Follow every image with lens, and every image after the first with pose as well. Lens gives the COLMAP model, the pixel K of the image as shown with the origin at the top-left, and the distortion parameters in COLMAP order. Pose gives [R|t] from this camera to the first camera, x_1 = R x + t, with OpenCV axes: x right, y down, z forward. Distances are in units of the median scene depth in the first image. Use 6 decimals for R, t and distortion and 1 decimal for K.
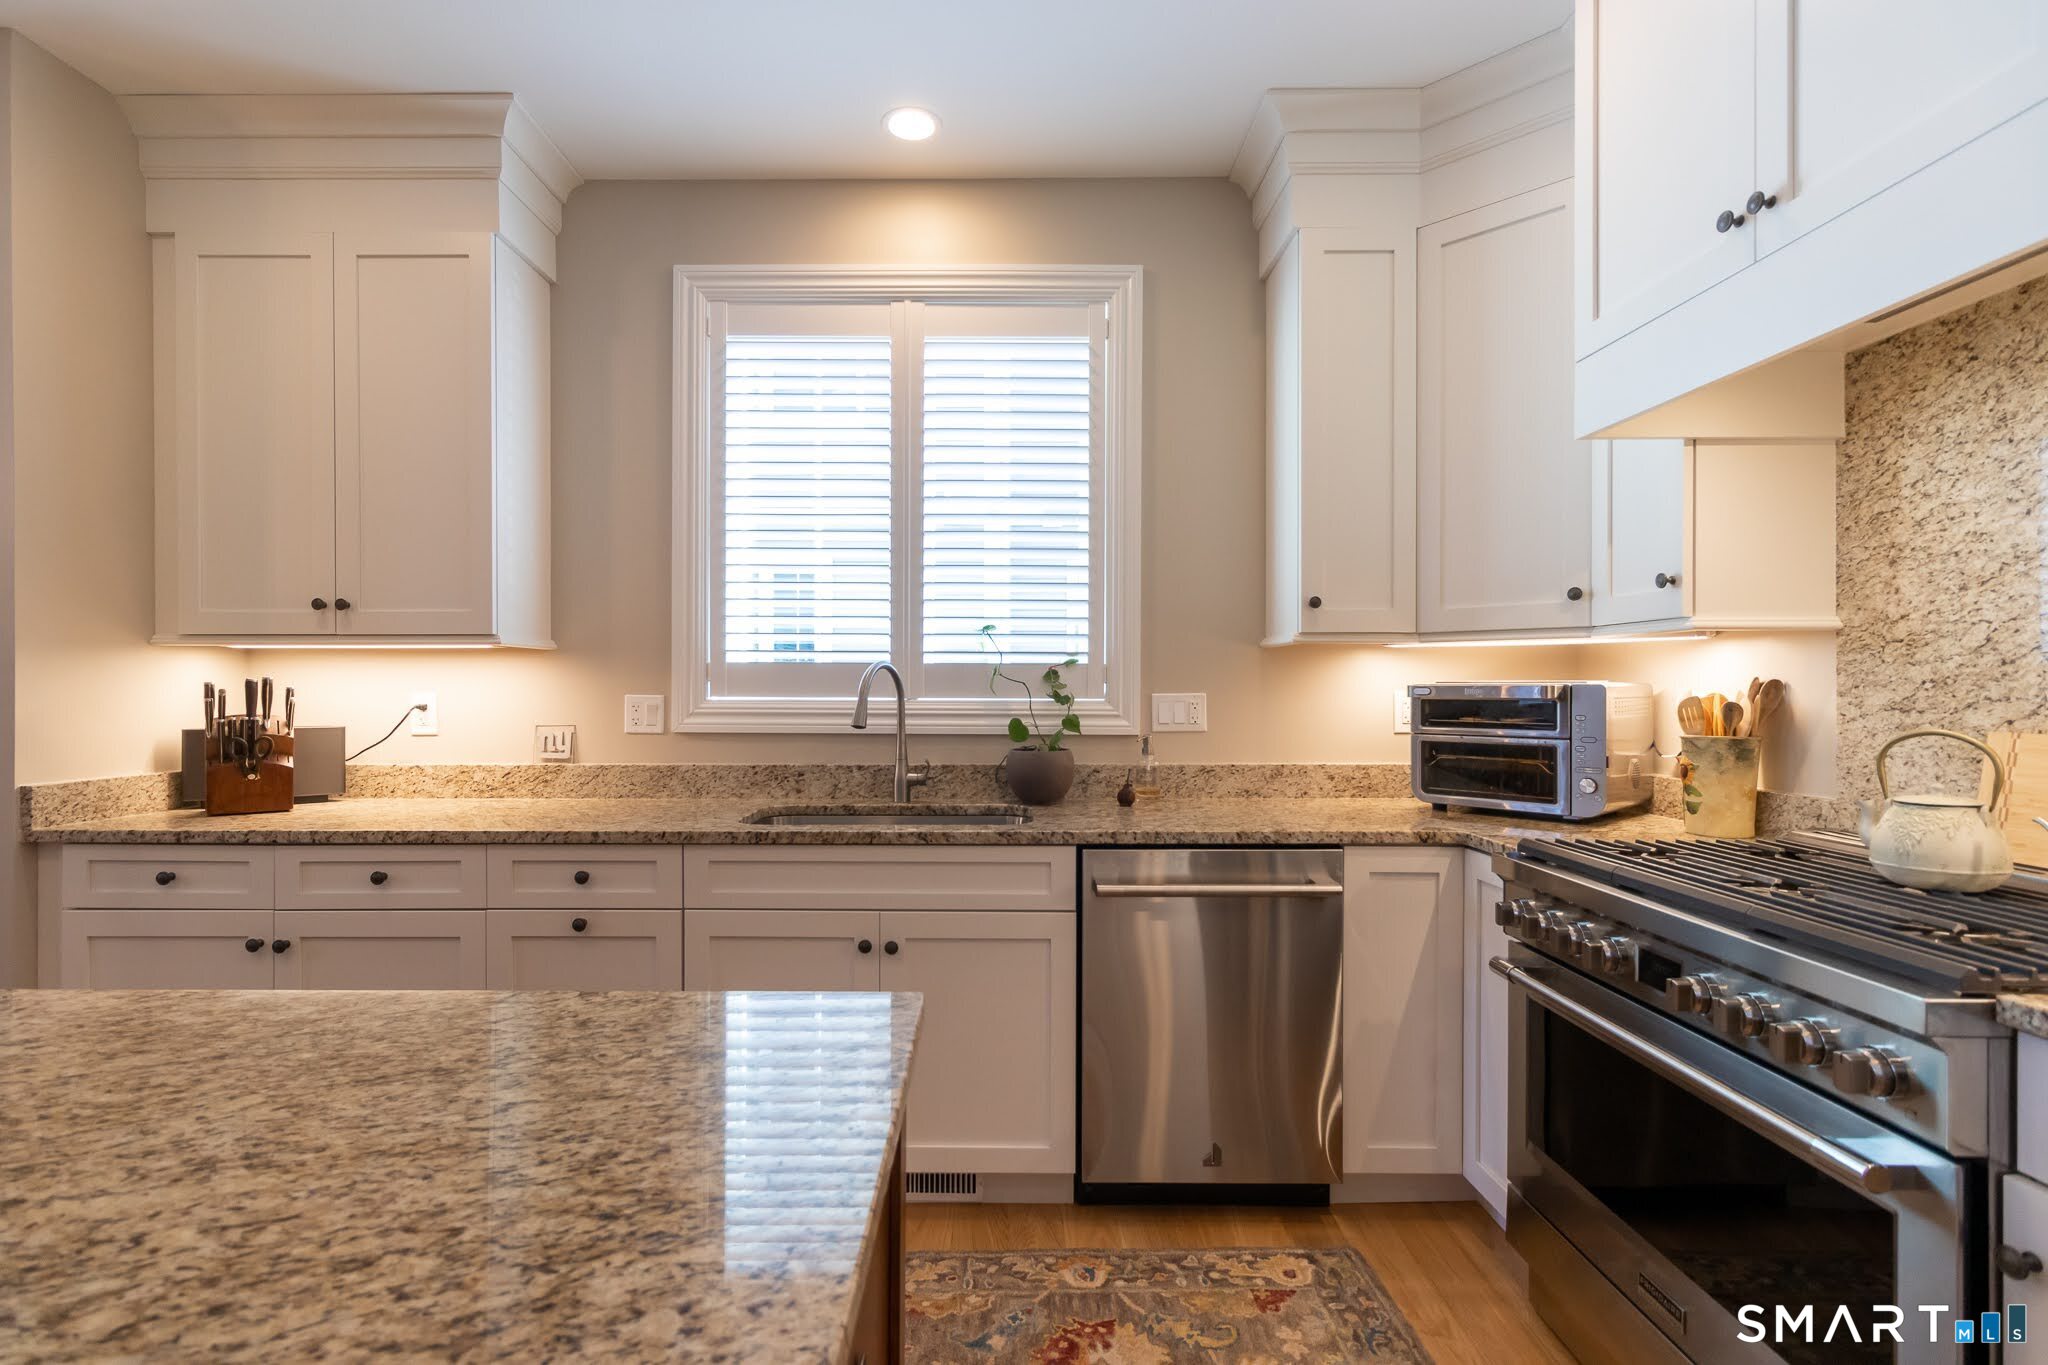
lens RADIAL K [[964.8, 0, 1003.4], [0, 964.8, 689.6], [0, 0, 1]] dist [0.003350, 0.001037]
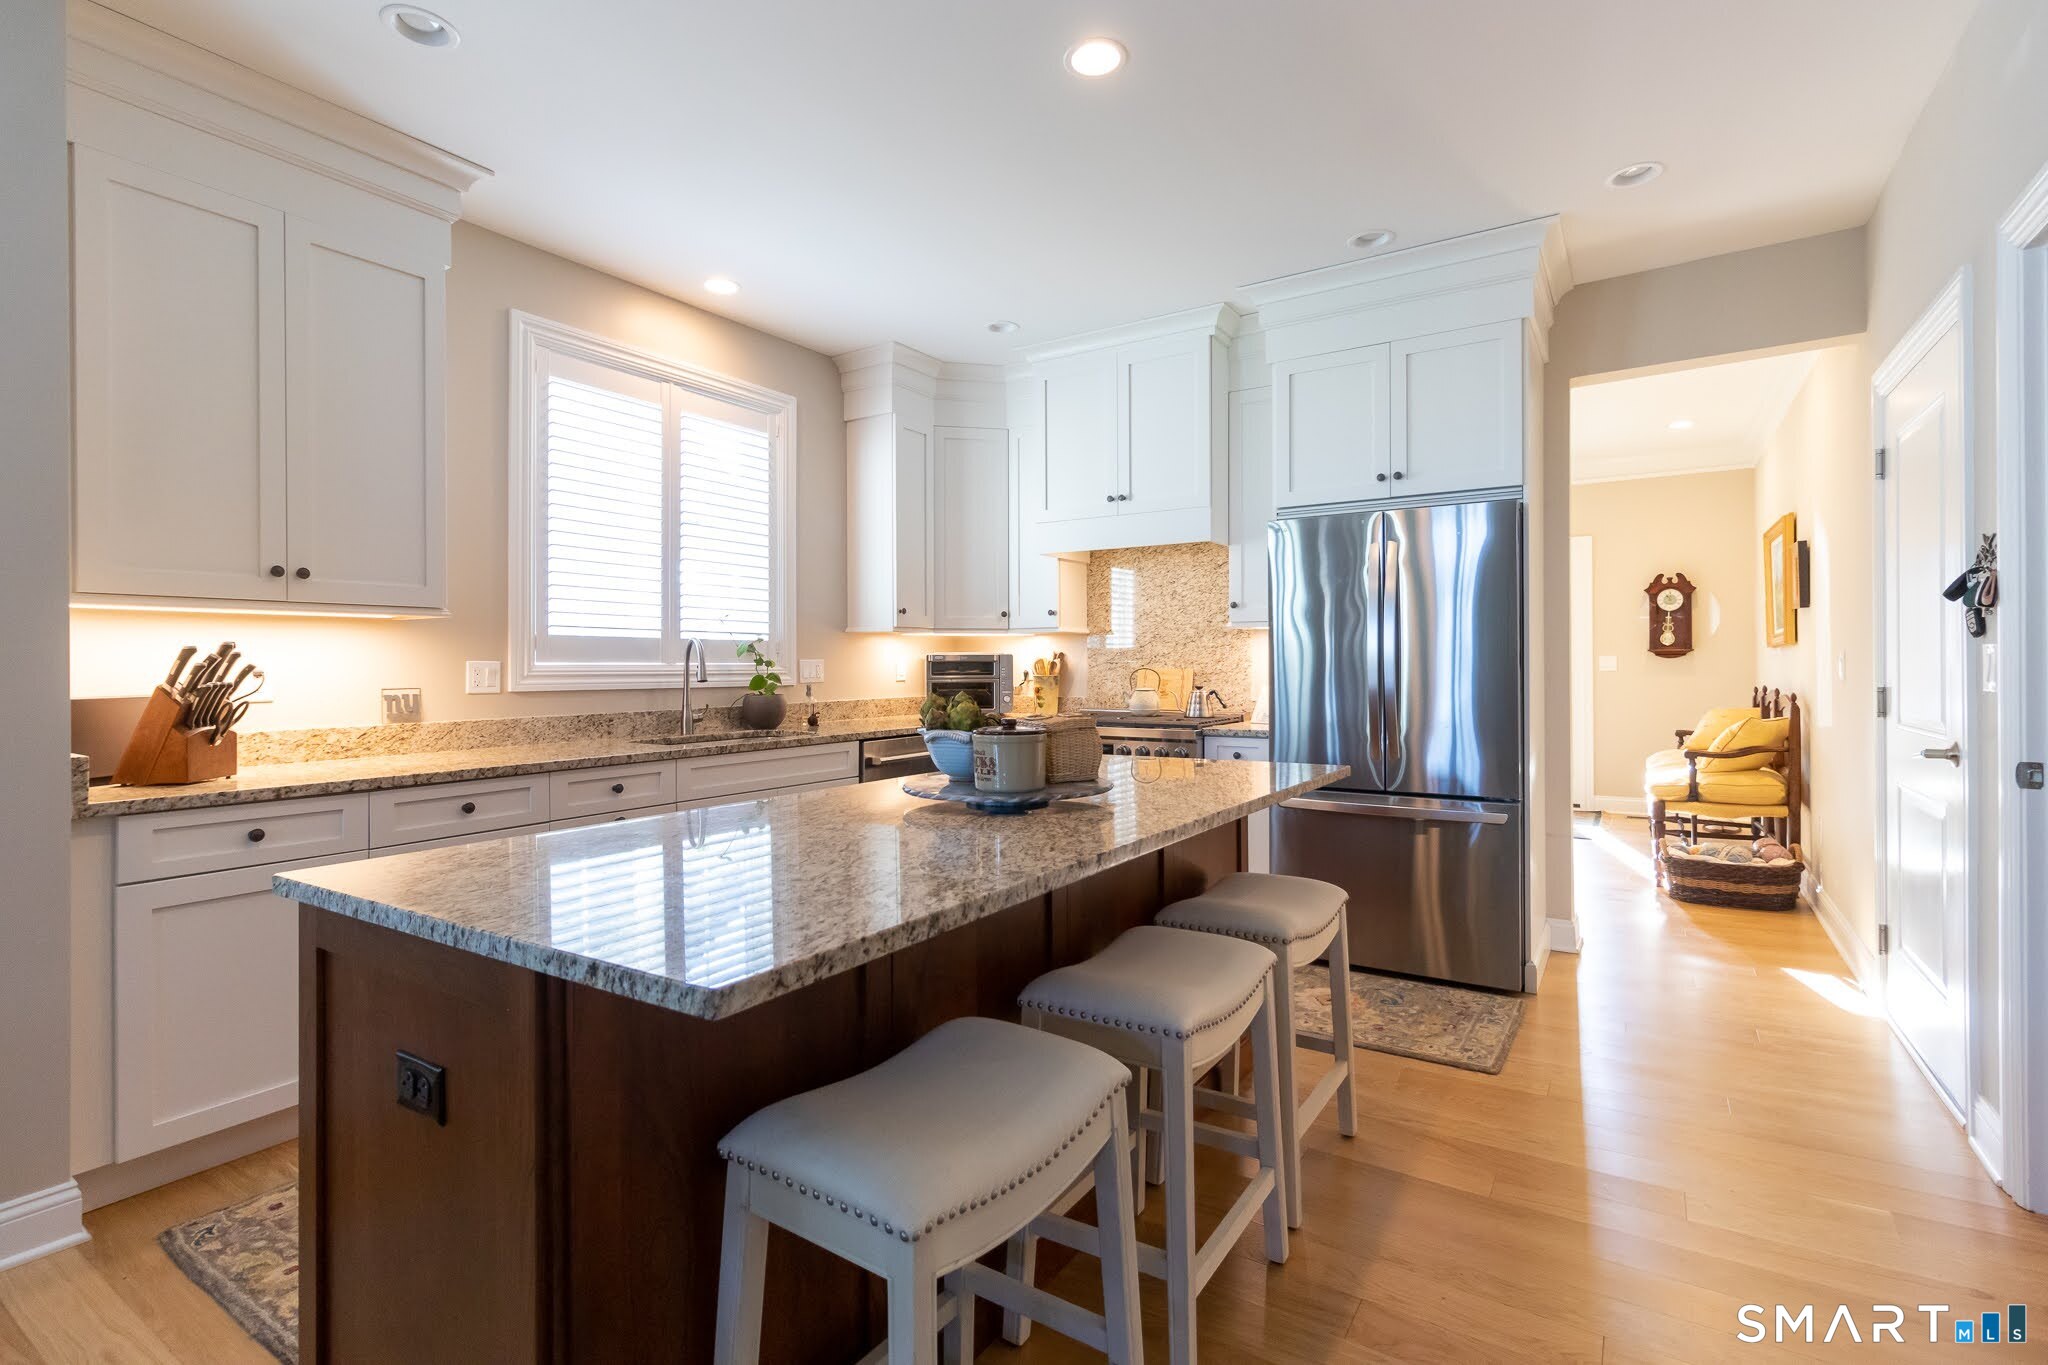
lens RADIAL K [[964.8, 0, 1024.5], [0, 964.8, 666.3], [0, 0, 1]] dist [0.003350, 0.001037]
pose [[0.533747, -0.006295, 0.845621, -1.041097], [0.007545, 0.999968, 0.002682, 0.013969], [-0.845611, 0.004948, 0.533777, -0.198919]]
